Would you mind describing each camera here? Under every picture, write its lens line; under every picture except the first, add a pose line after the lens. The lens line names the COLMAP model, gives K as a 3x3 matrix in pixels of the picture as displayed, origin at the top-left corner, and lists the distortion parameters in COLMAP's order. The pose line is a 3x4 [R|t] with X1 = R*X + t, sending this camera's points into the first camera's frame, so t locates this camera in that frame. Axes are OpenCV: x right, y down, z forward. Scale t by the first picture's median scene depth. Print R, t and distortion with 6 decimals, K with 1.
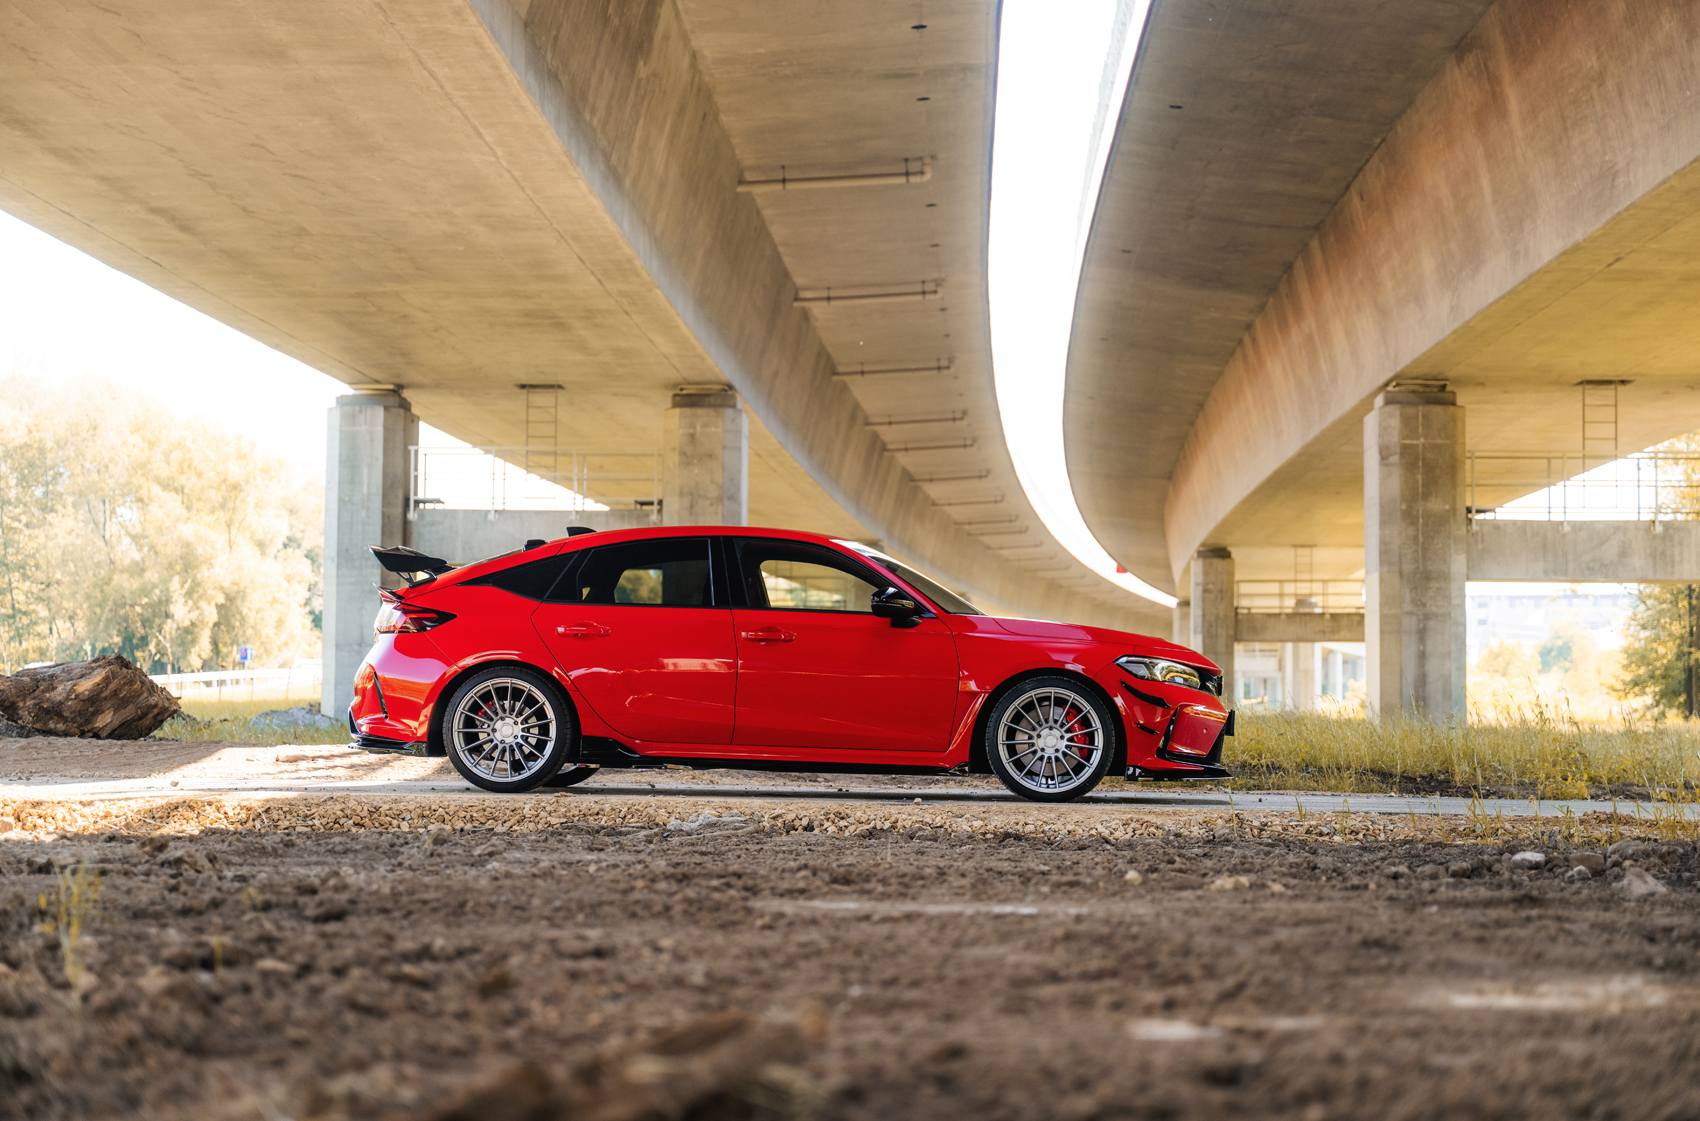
lens RADIAL K [[3152.7, 0, 850.0], [0, 3152.7, 560.5], [0, 0, 1]] dist [0.013768, -0.114602]
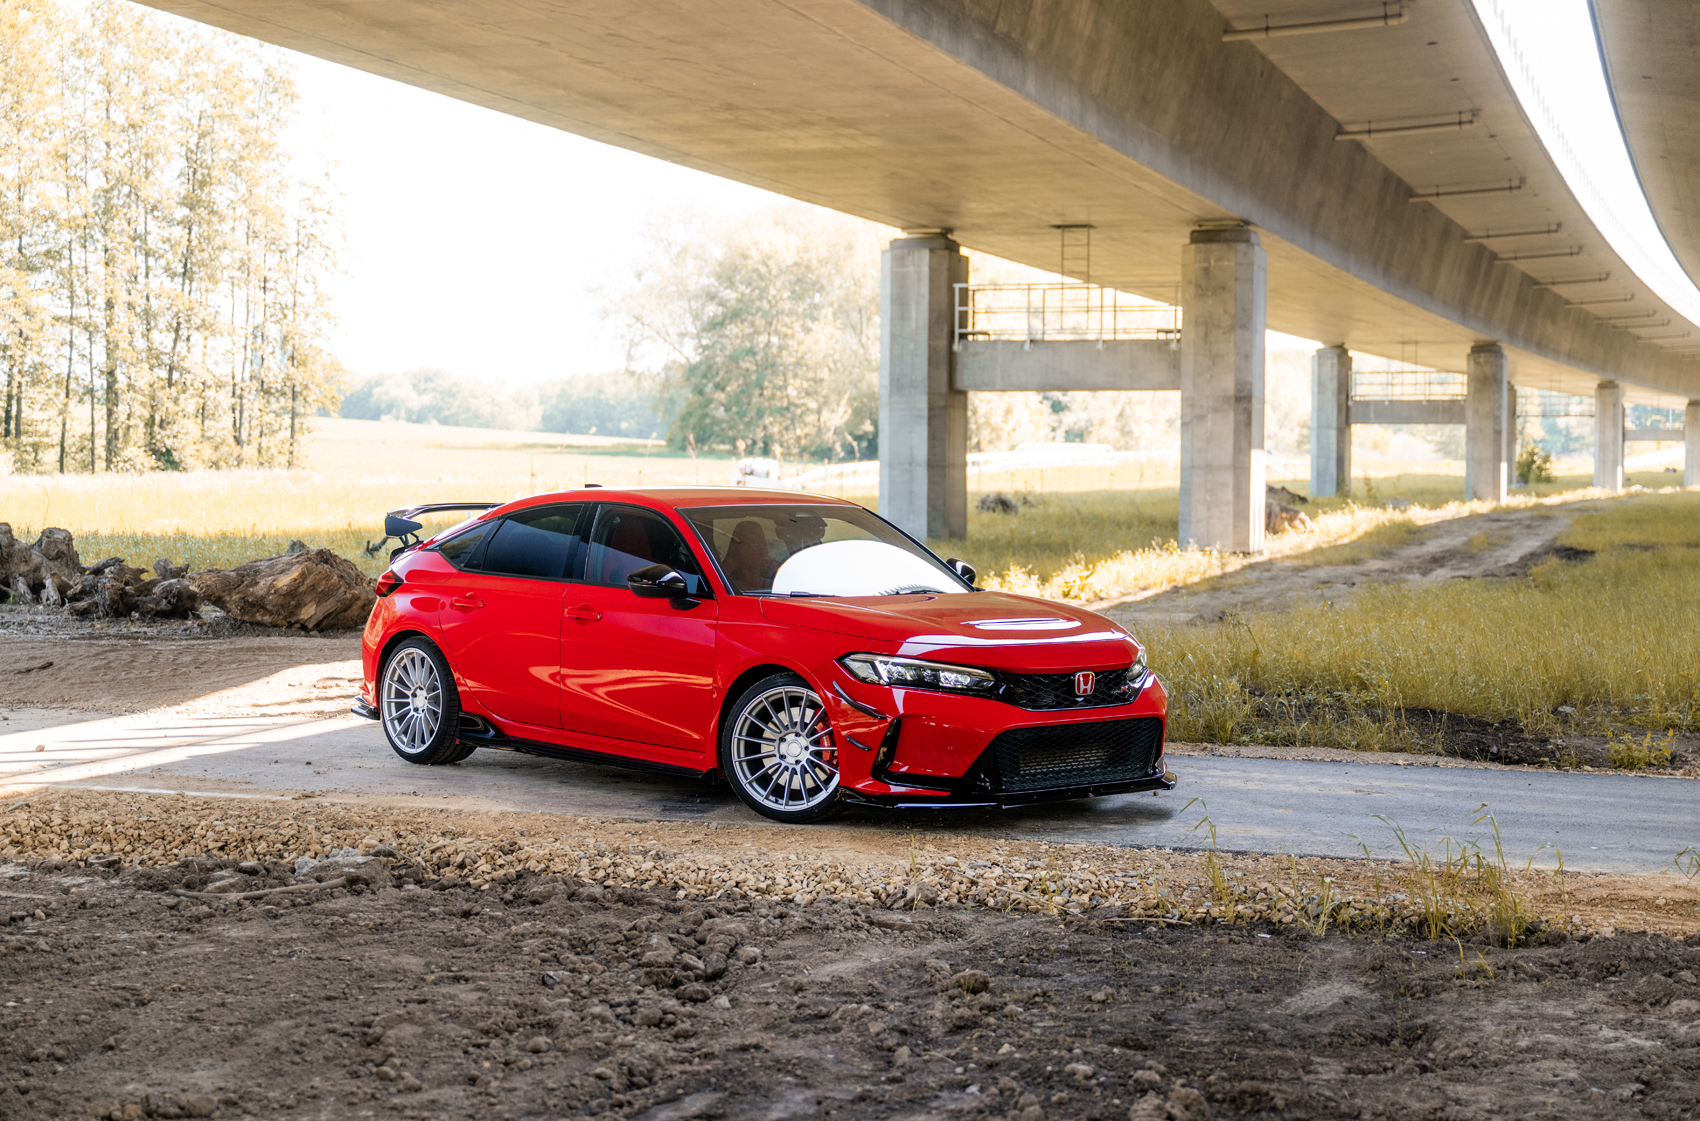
lens RADIAL K [[2683.9, 0, 867.7], [0, 2683.9, 561.8], [0, 0, 1]] dist [0.021149, -0.076880]
pose [[0.967232, 0.005844, -0.253827, 0.087062], [0.014743, 0.996755, 0.079130, -0.017461], [0.253466, -0.080279, 0.964007, 0.094316]]
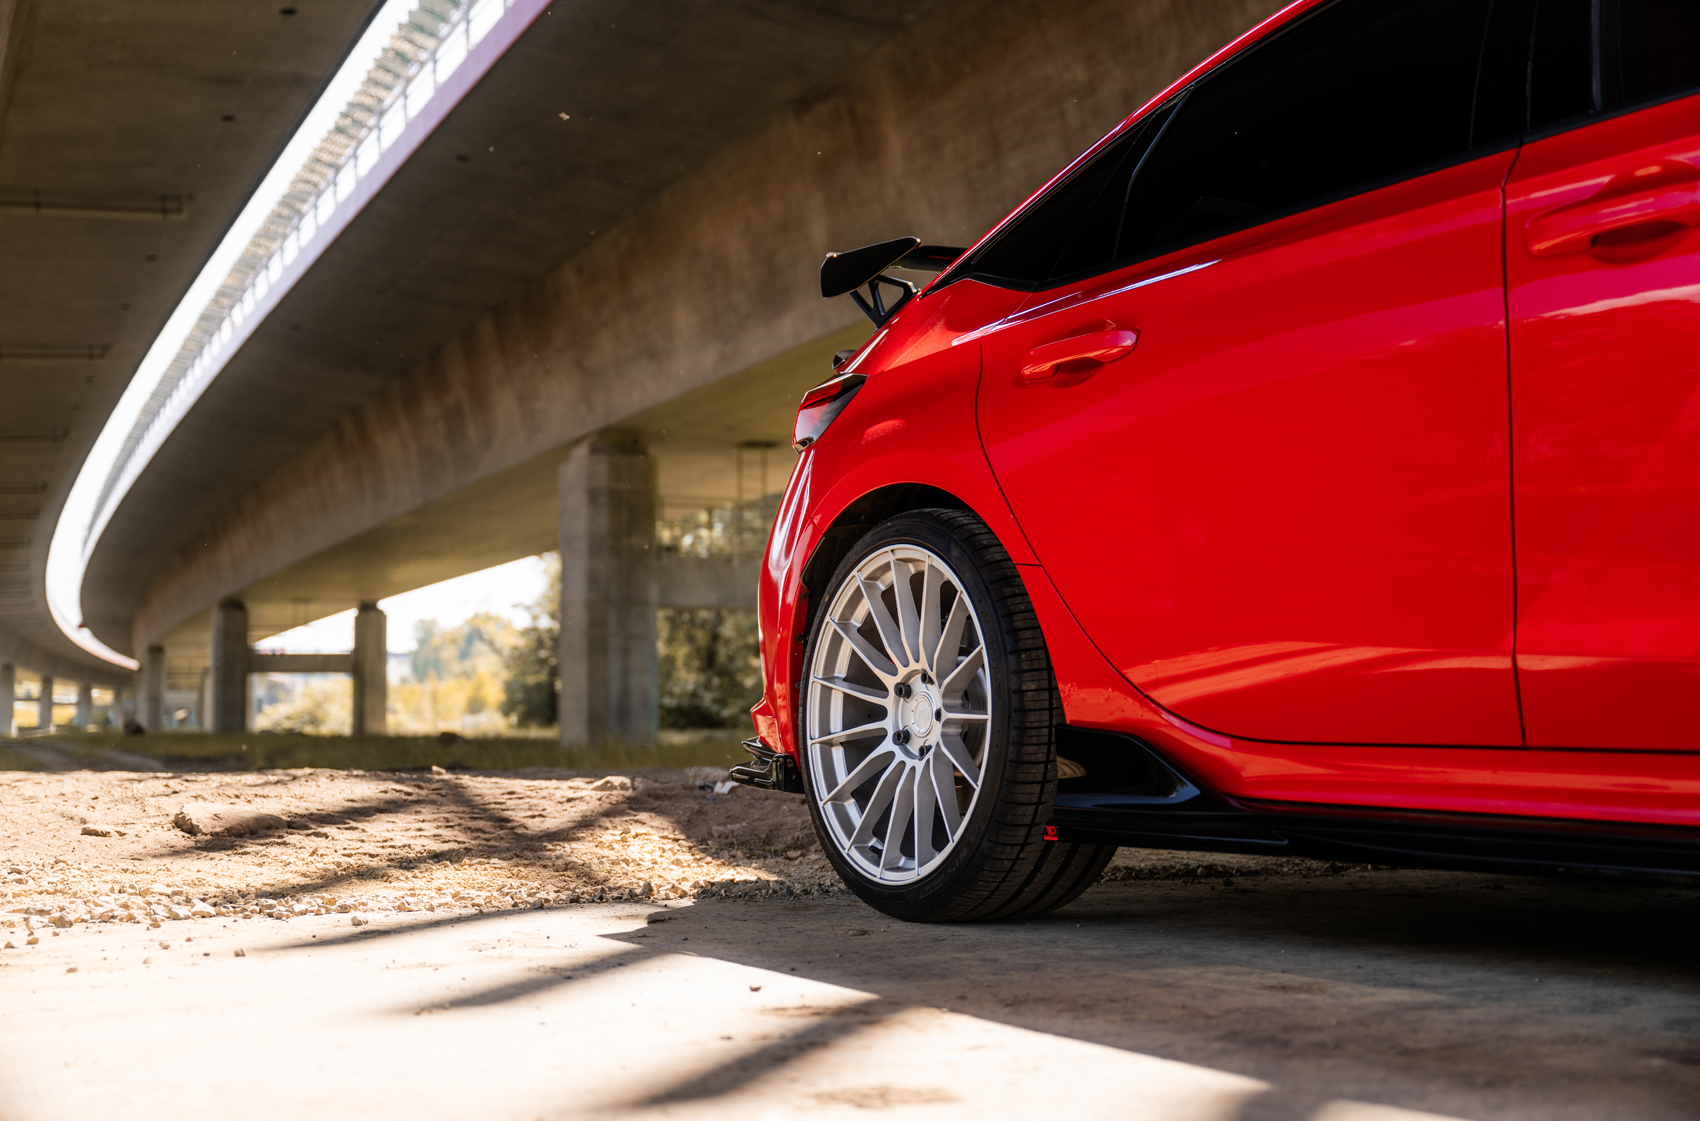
lens RADIAL K [[2033.5, 0, 850.0], [0, 2033.5, 560.5], [0, 0, 1]] dist [0.011211, 0.003859]
pose [[0.890231, 0.024063, 0.454873, -0.092452], [-0.008294, 0.999294, -0.036632, 0.017870], [-0.455434, 0.028838, 0.889803, 0.328625]]
